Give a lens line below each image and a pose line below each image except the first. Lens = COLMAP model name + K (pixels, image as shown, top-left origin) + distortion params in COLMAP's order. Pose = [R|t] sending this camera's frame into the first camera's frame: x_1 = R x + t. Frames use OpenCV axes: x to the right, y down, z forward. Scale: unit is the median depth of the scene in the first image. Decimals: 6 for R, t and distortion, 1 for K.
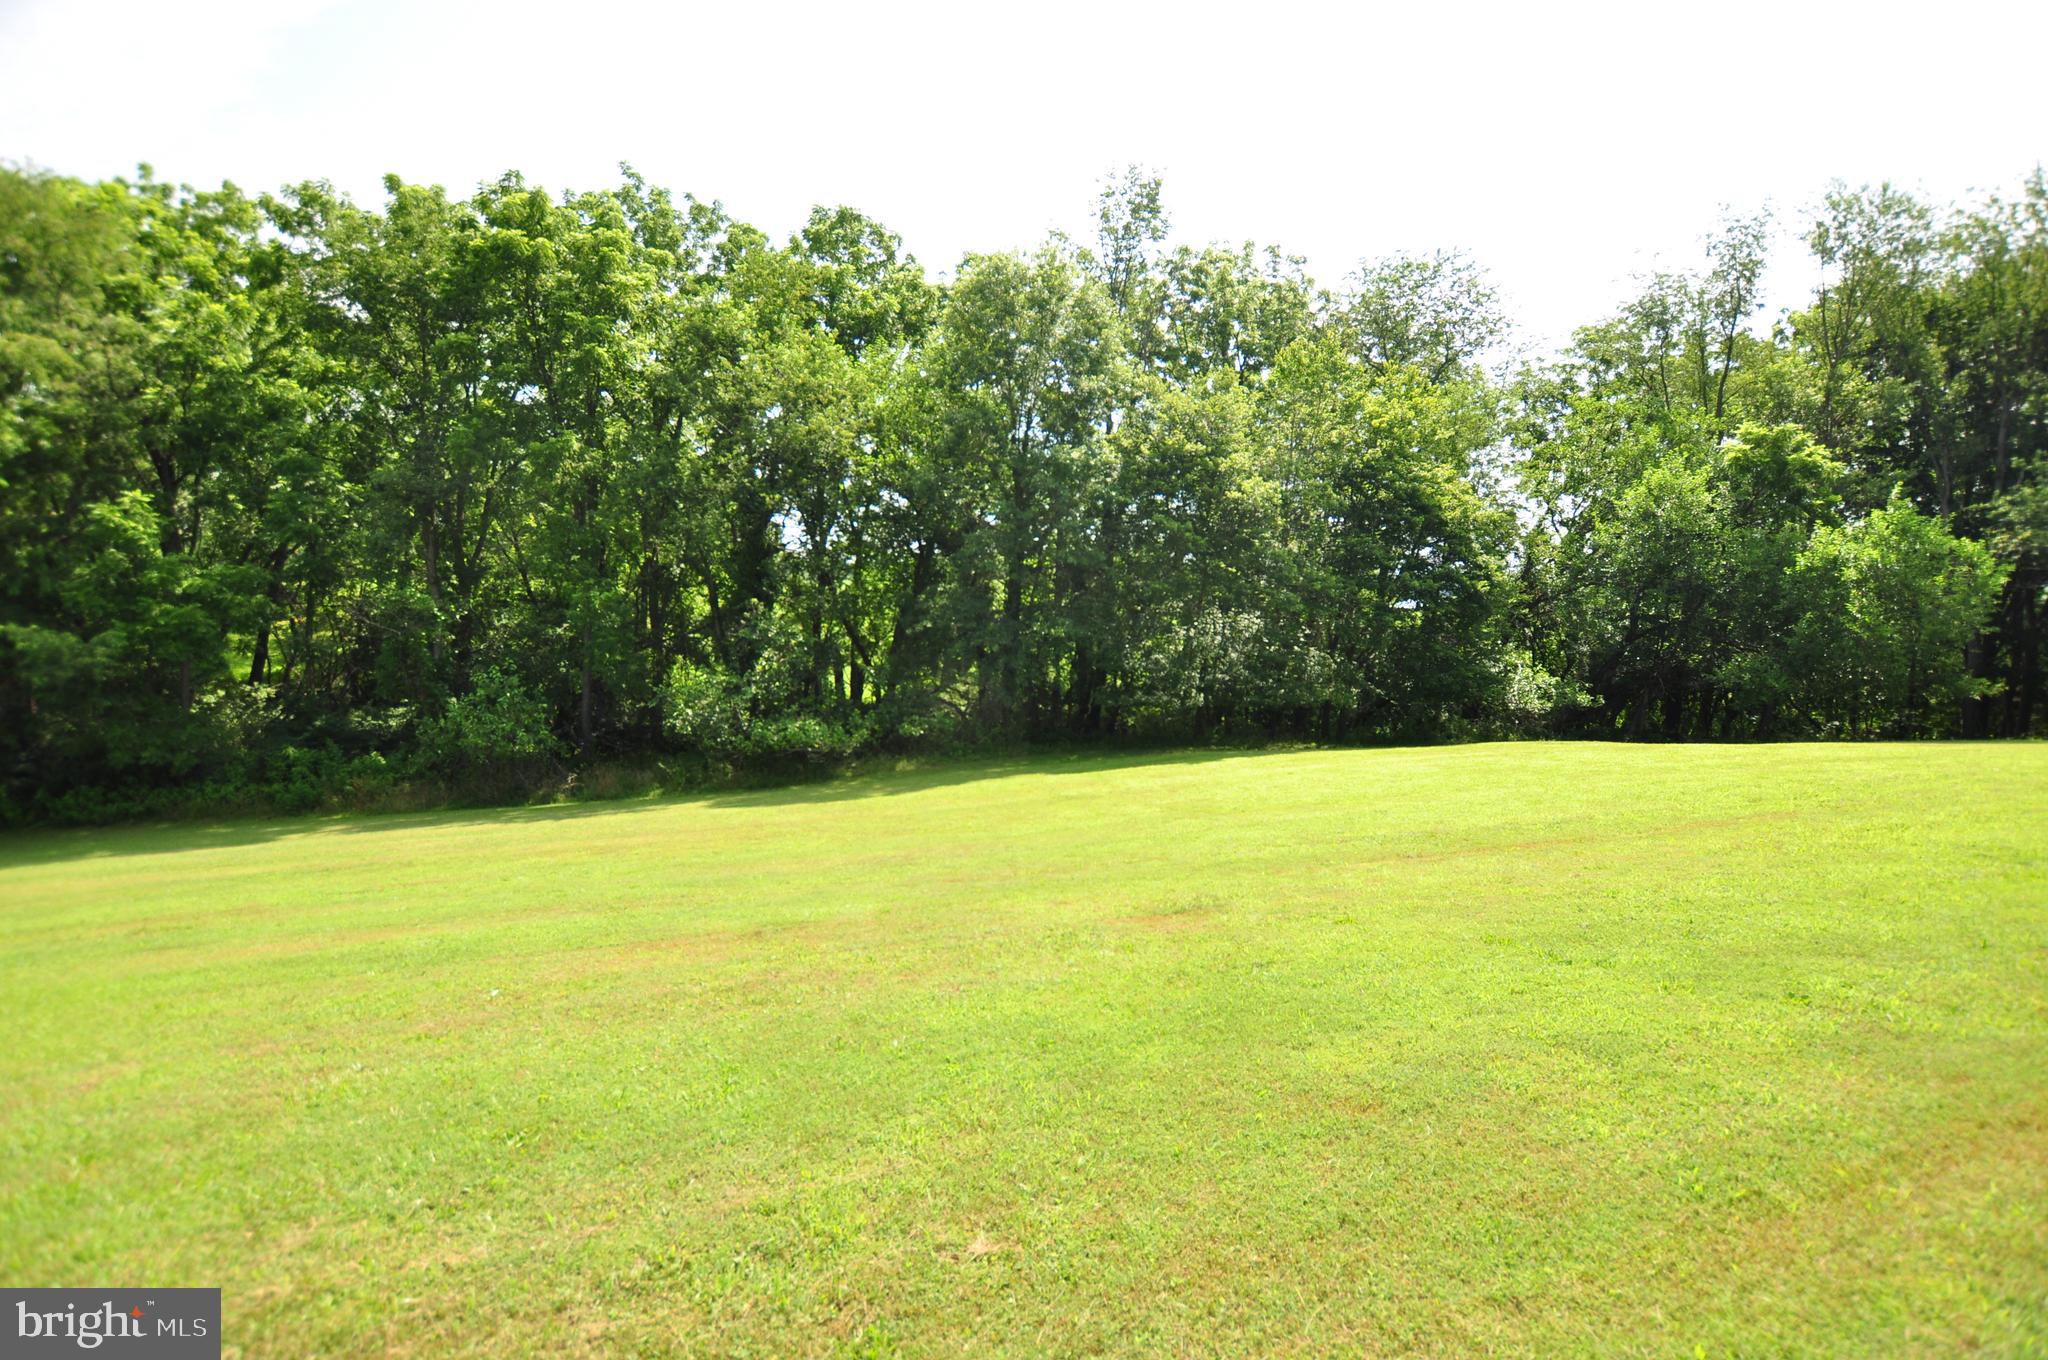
lens RADIAL K [[905.3, 0, 1031.6], [0, 905.3, 671.6], [0, 0, 1]] dist [-0.027277, 0.002987]
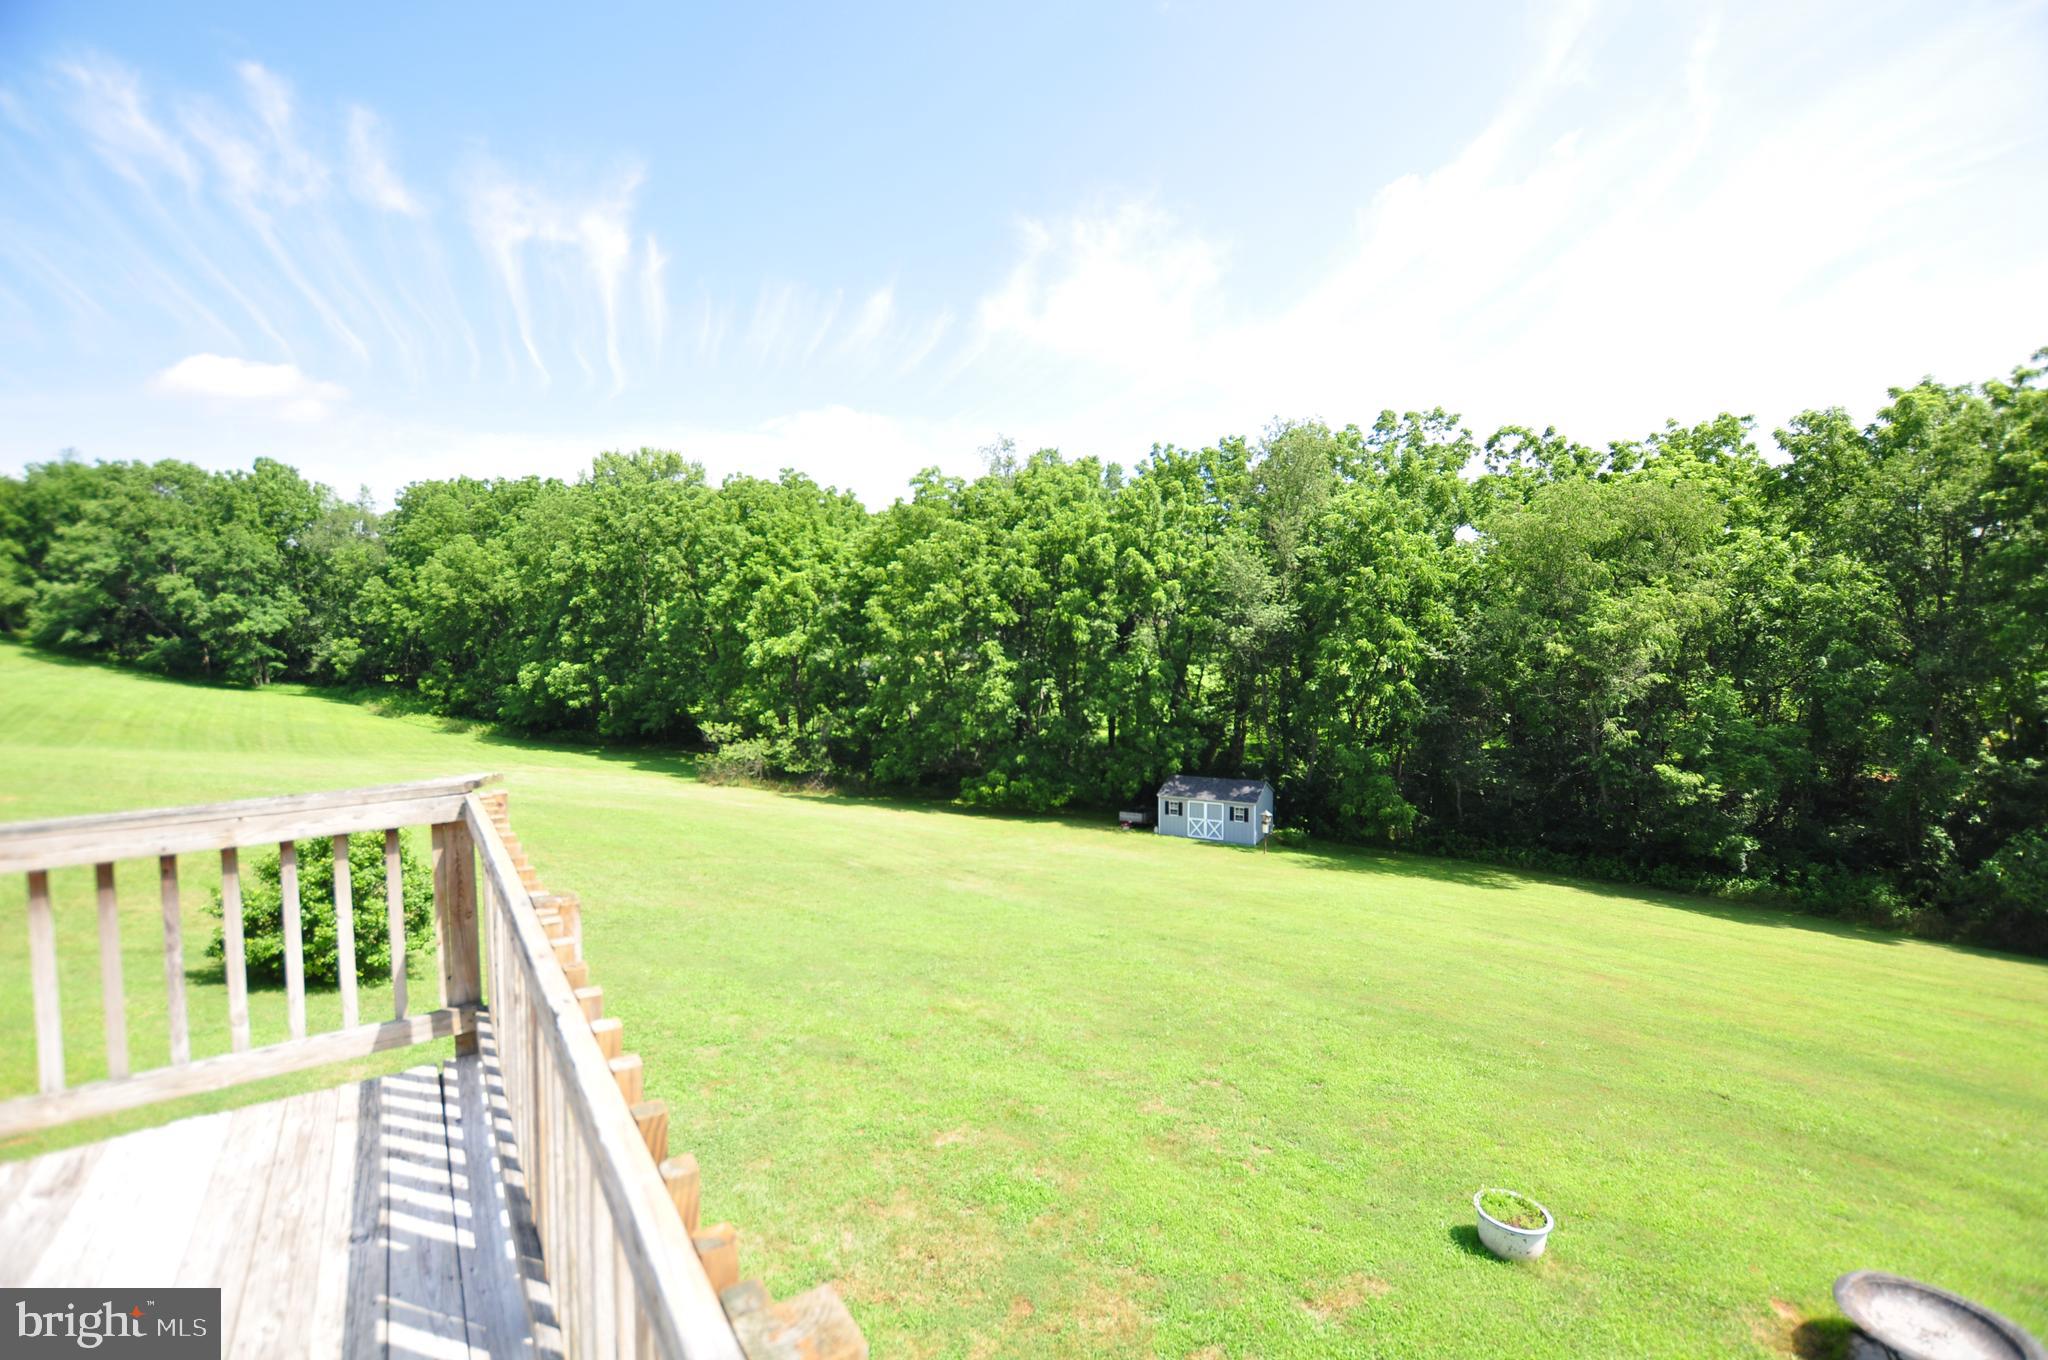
lens RADIAL K [[905.3, 0, 1029.8], [0, 905.3, 675.3], [0, 0, 1]] dist [-0.027277, 0.002987]
pose [[0.335371, 0.015483, -0.941959, 0.011288], [-0.073557, 0.997243, -0.009797, -0.069982], [0.939210, 0.072573, 0.335585, -0.418626]]
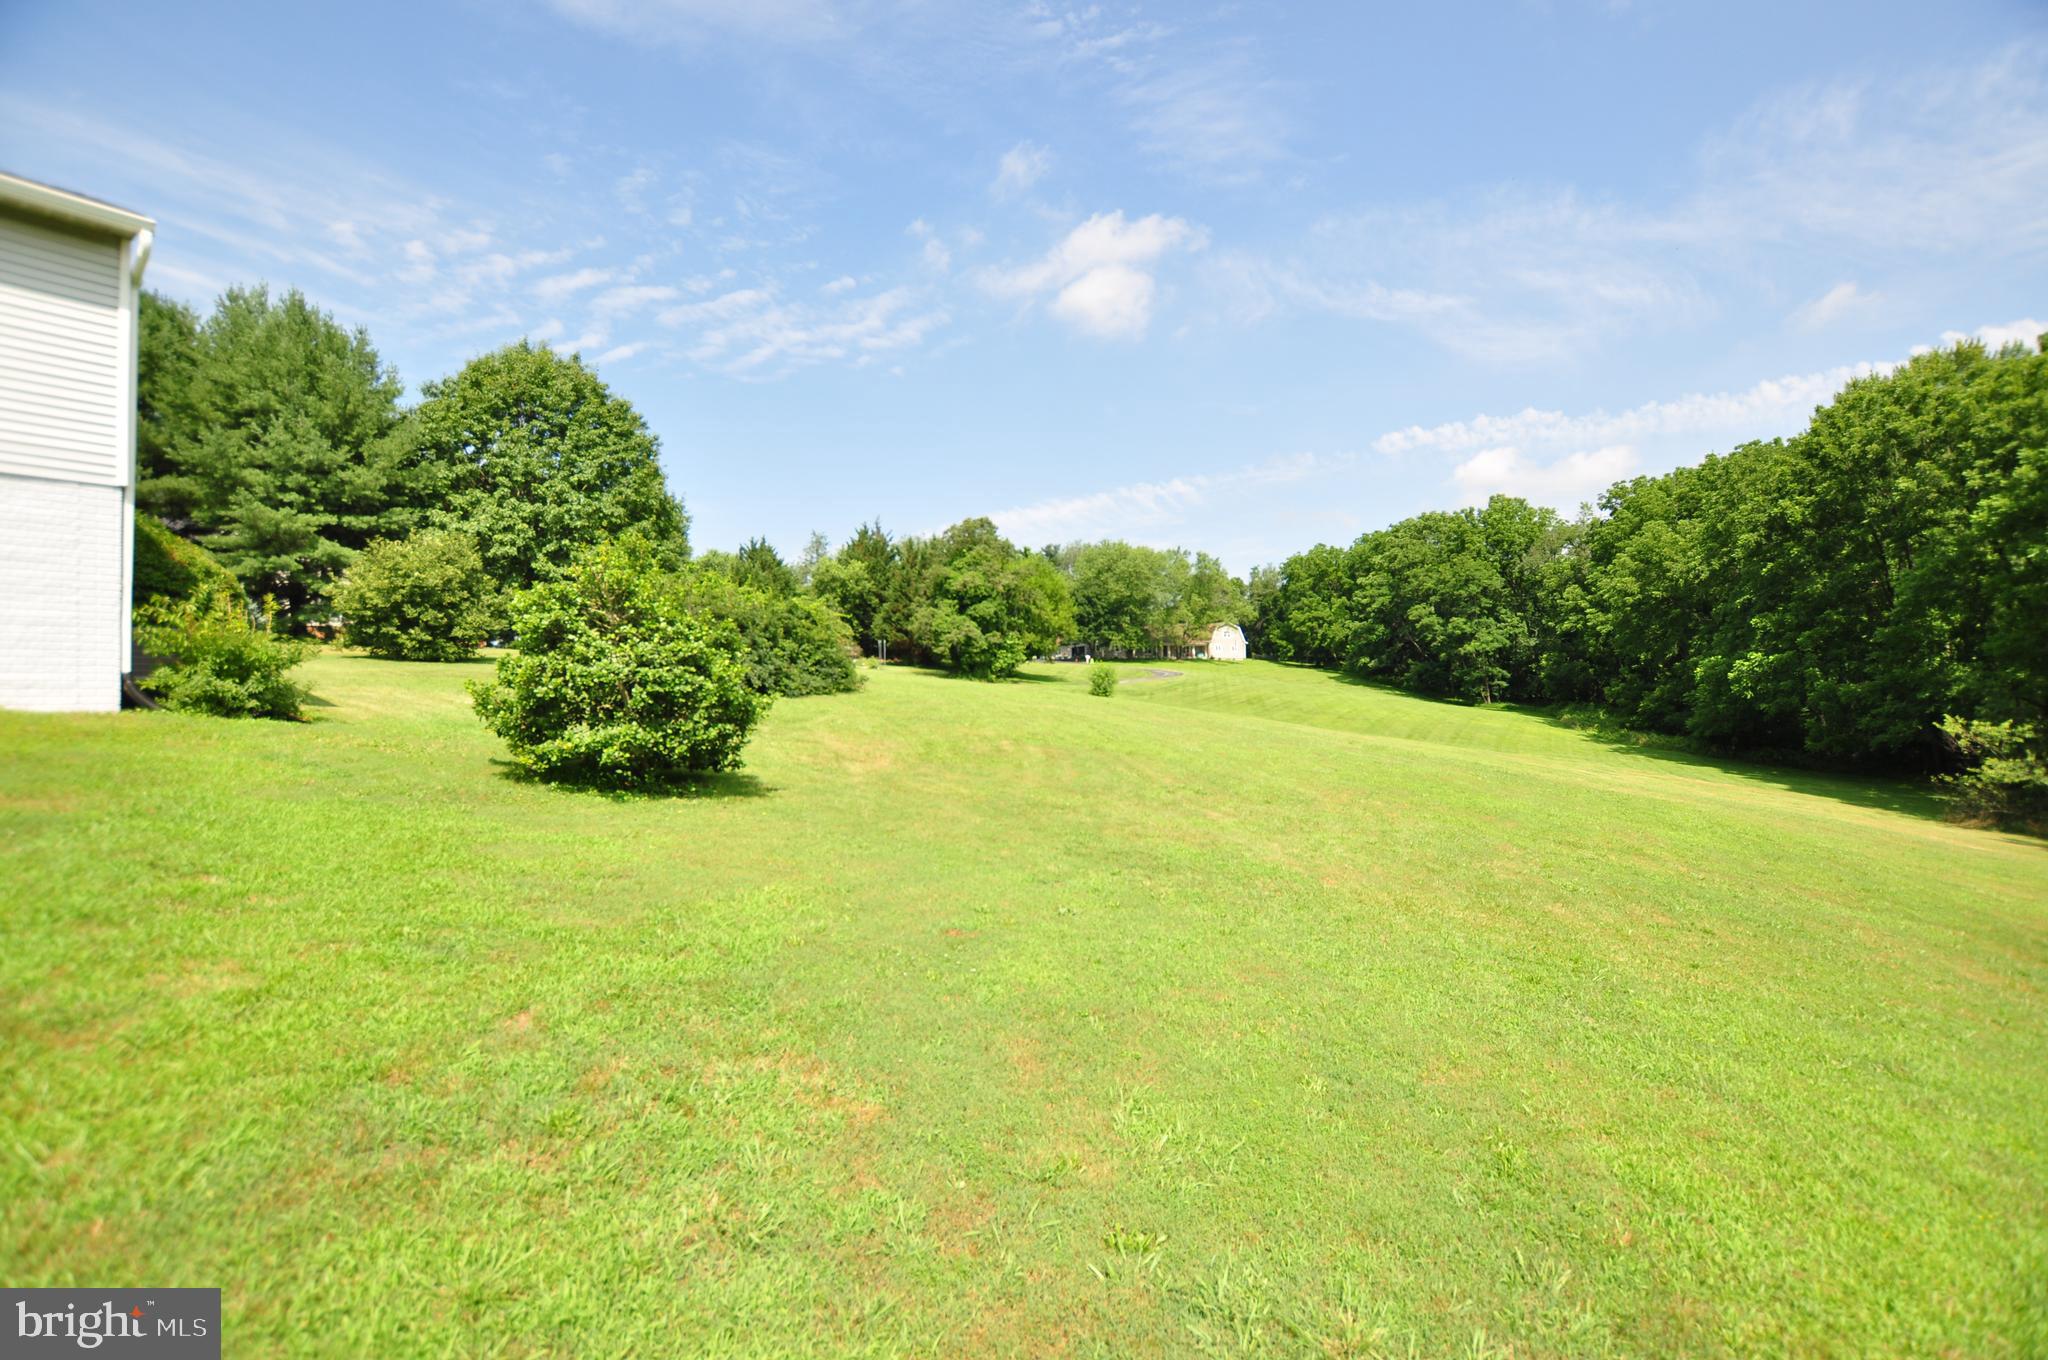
lens RADIAL K [[905.3, 0, 1036.2], [0, 905.3, 681.9], [0, 0, 1]] dist [-0.027277, 0.002987]
pose [[-0.794810, -0.024540, -0.606362, -0.361111], [-0.057379, 0.997745, 0.034832, 0.022068], [0.604139, 0.062477, -0.794426, -0.268451]]
